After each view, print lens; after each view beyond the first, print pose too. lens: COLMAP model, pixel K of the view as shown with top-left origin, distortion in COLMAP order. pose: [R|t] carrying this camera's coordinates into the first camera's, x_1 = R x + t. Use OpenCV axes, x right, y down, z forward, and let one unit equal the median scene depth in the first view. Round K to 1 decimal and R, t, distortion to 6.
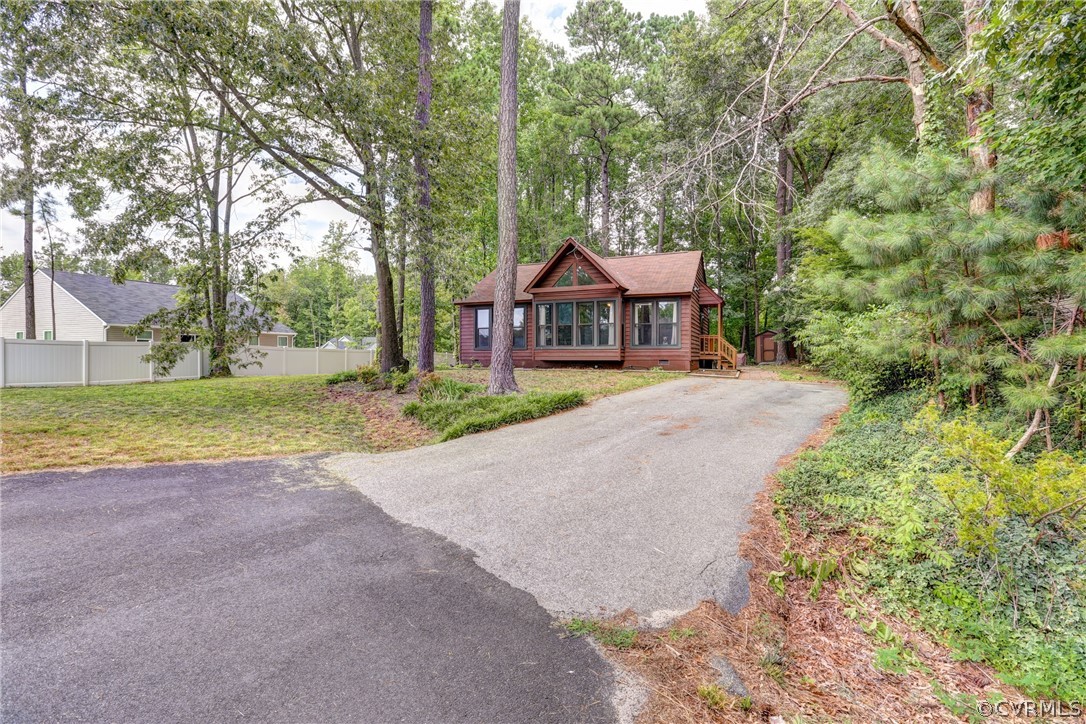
lens RADIAL K [[489.8, 0, 551.2], [0, 489.8, 362.9], [0, 0, 1]] dist [-0.030459, 0.005100]
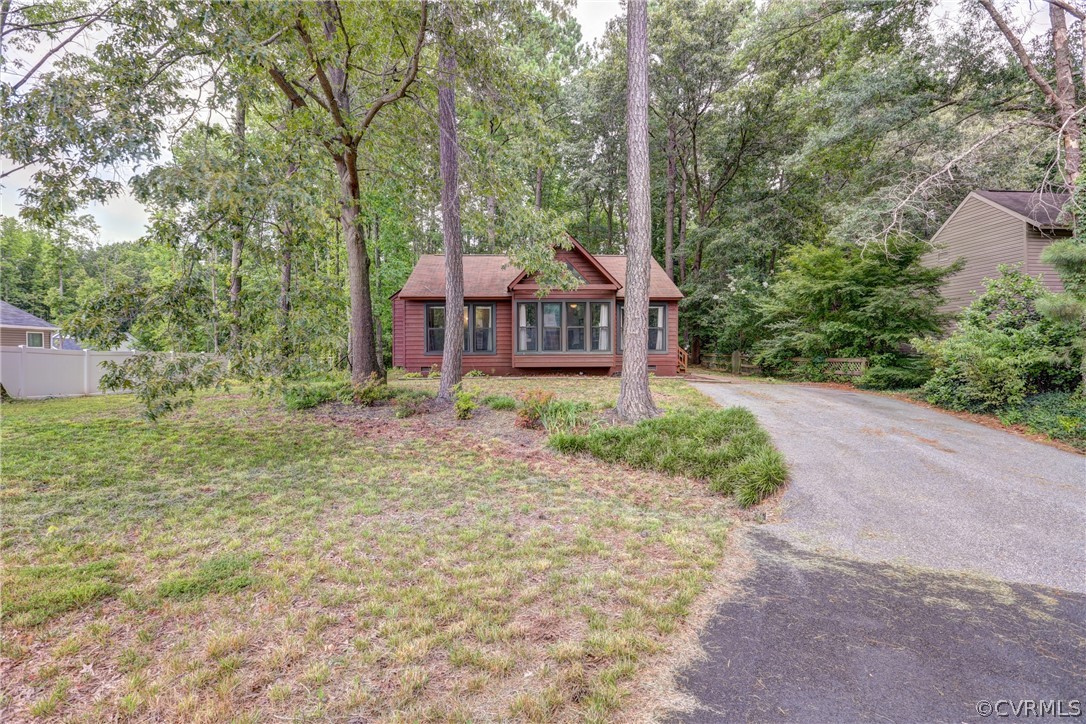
lens RADIAL K [[489.8, 0, 546.7], [0, 489.8, 363.5], [0, 0, 1]] dist [-0.030459, 0.005100]
pose [[0.902273, -0.011626, 0.431008, -0.371229], [0.010201, 0.999932, 0.005617, -0.017324], [-0.431044, -0.000671, 0.902331, 0.201149]]
